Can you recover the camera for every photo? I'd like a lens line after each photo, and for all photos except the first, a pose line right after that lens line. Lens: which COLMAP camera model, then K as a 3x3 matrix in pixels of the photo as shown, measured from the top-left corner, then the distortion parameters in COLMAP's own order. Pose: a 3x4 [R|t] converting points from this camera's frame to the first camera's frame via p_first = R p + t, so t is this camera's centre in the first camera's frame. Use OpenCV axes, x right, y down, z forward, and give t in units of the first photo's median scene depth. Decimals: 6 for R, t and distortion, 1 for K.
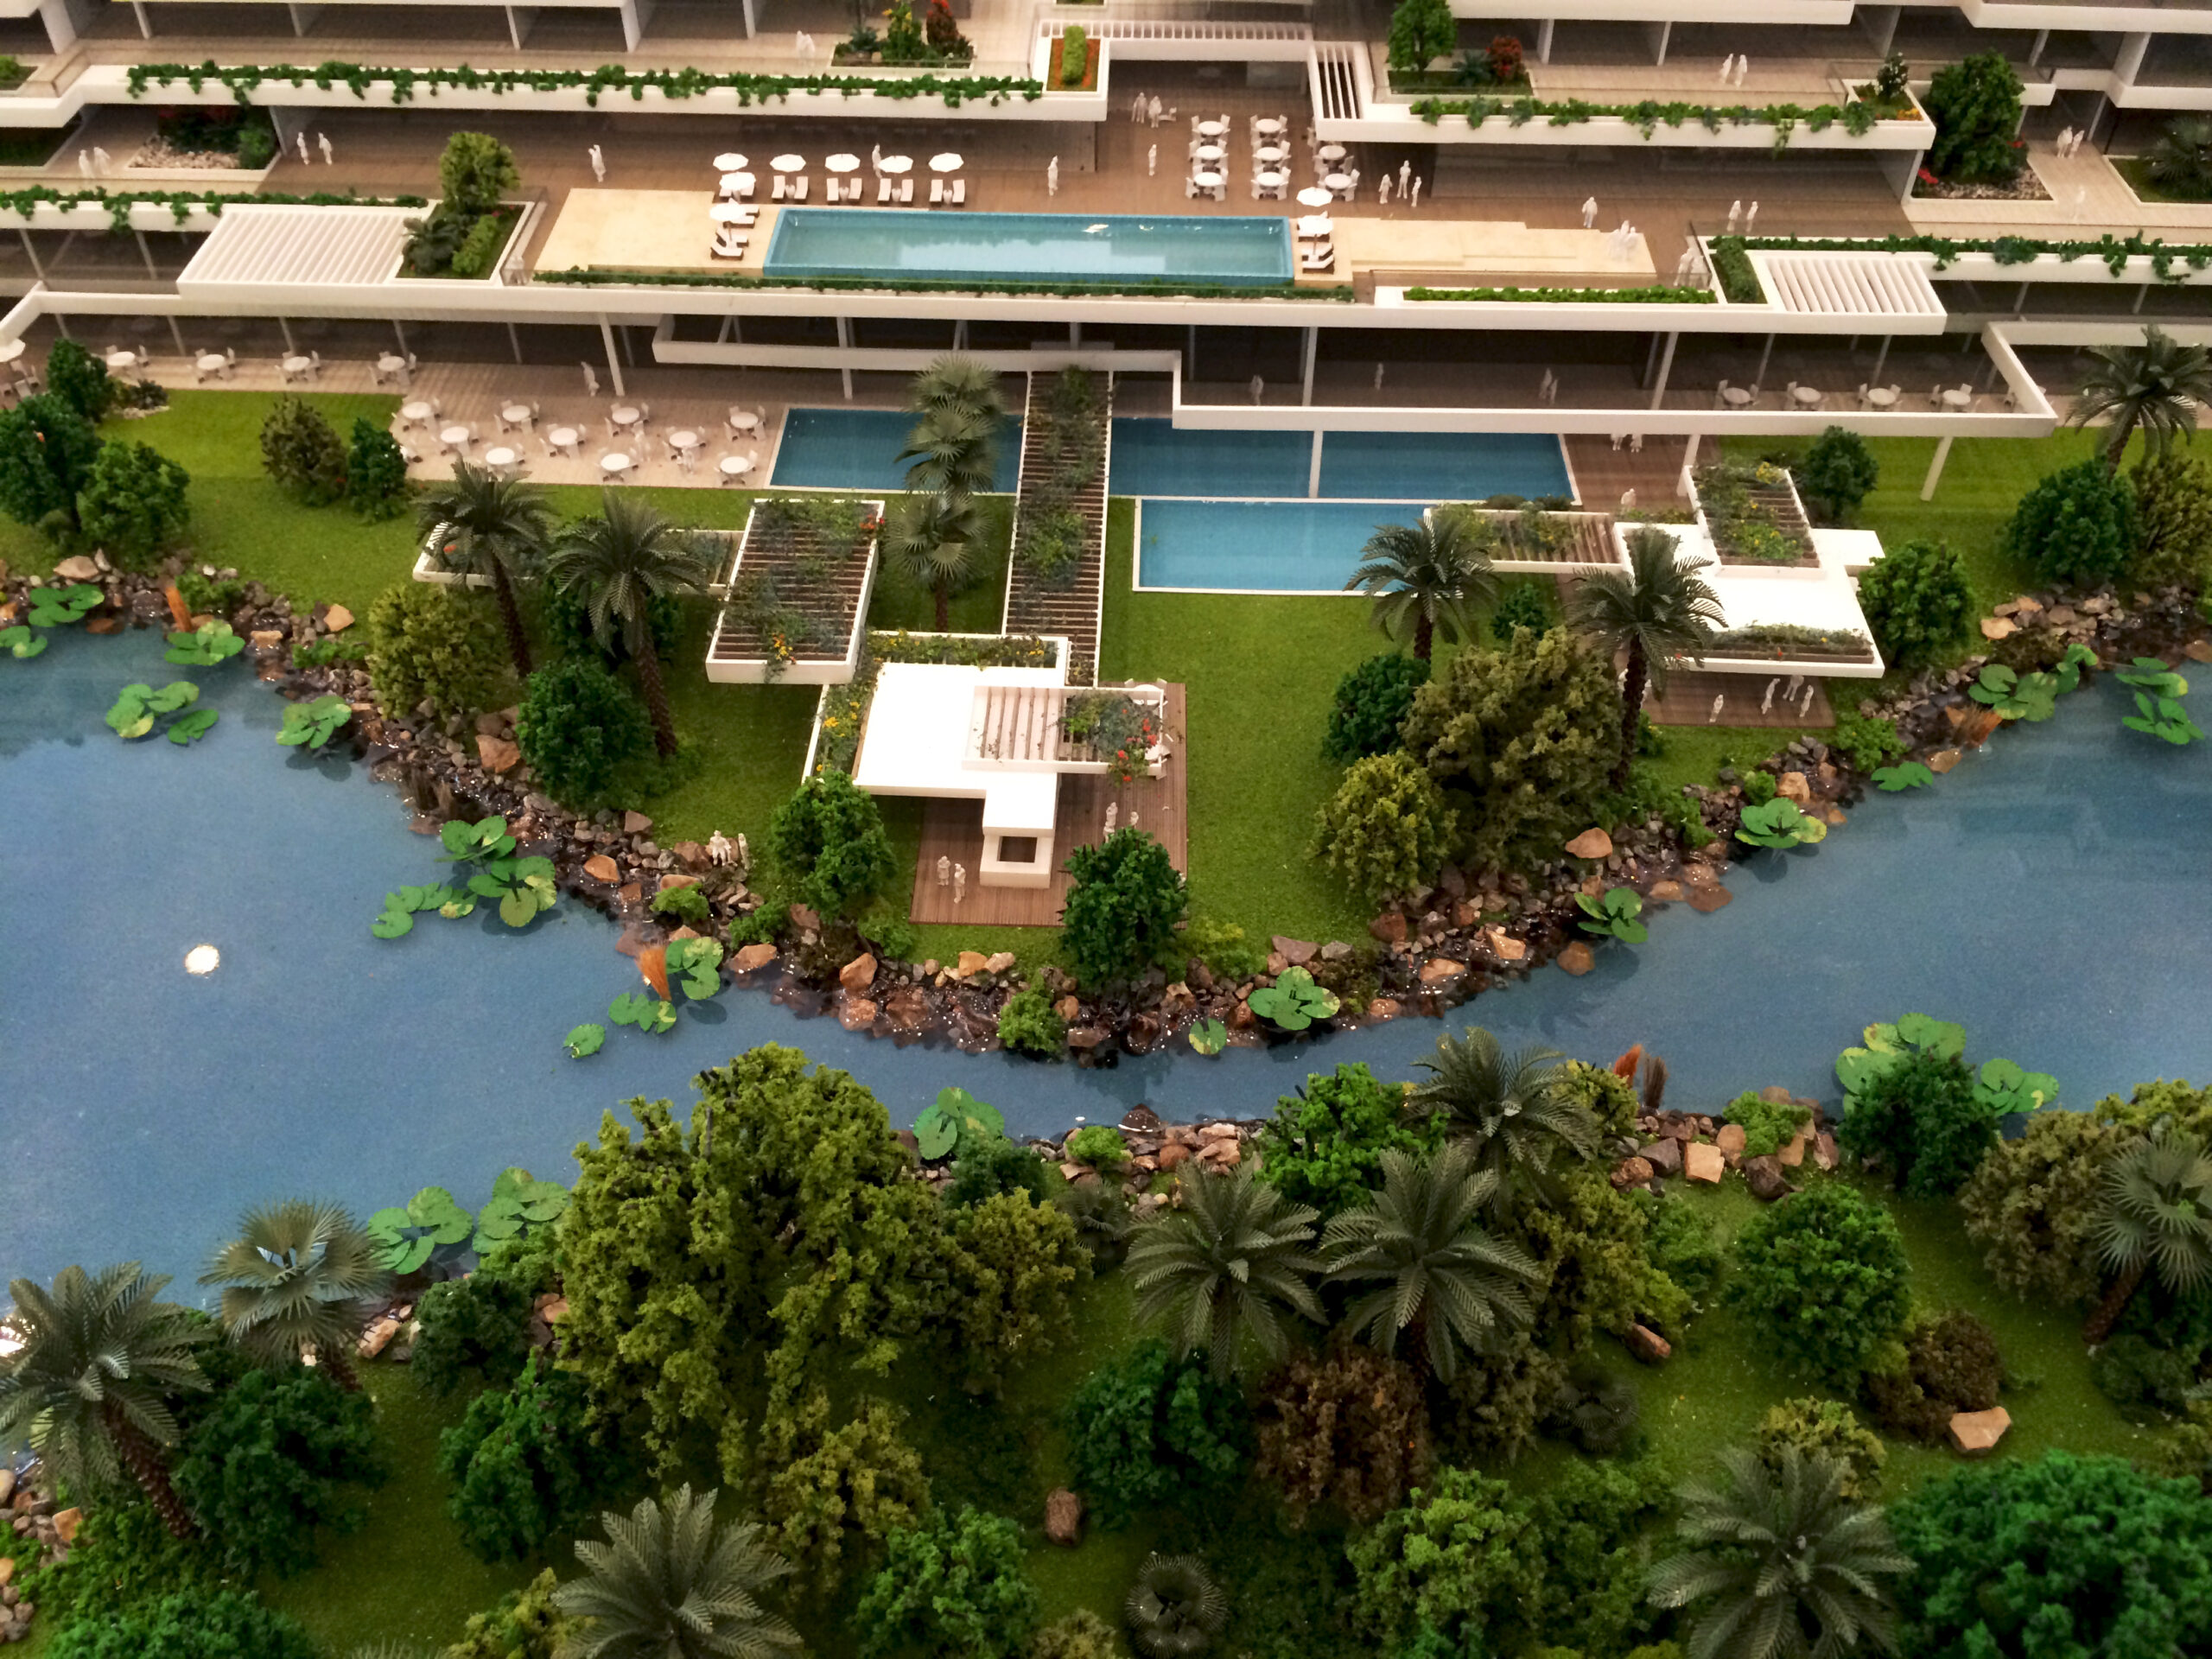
lens RADIAL K [[1916.8, 0, 1105.8], [0, 1916.8, 876.7], [0, 0, 1]] dist [0.008064, 0.000416]
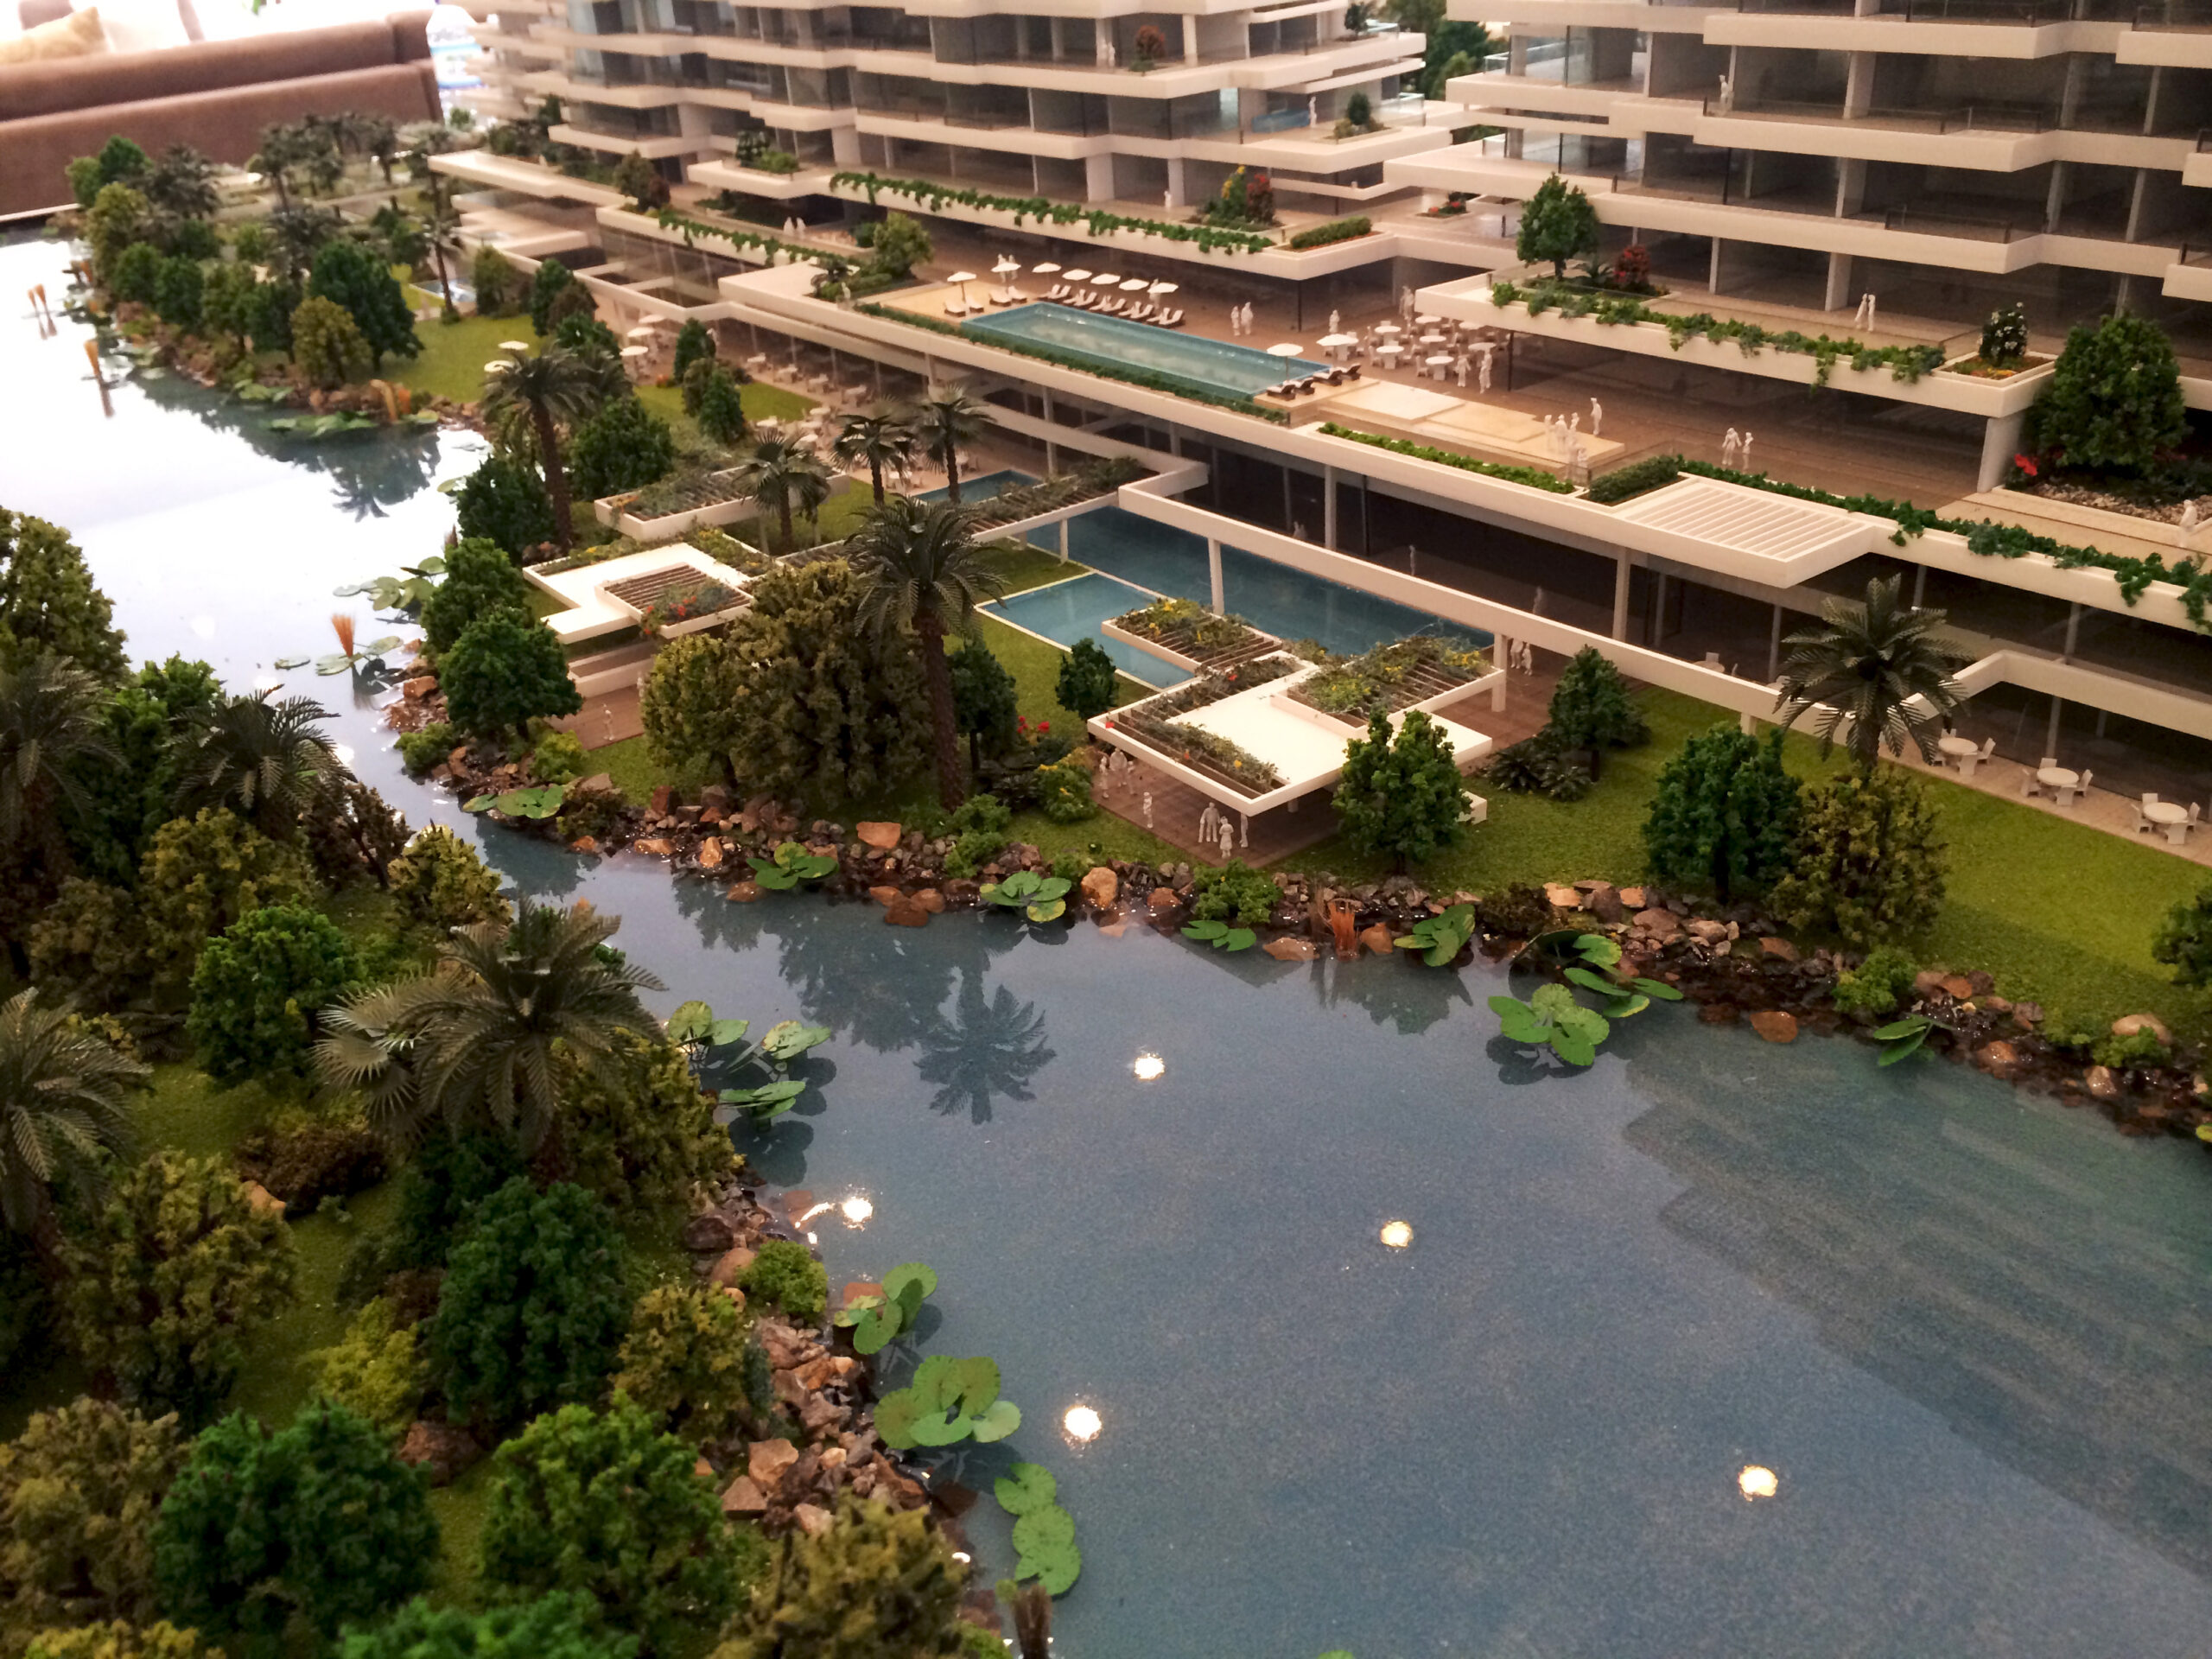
lens RADIAL K [[1935.7, 0, 1106.0], [0, 1935.7, 829.5], [0, 0, 1]] dist [0.004880, 0.006833]
pose [[0.607116, 0.311615, -0.730962, 0.837692], [-0.510446, 0.857937, -0.058216, -0.016250], [0.608979, 0.408460, 0.679930, 0.339215]]
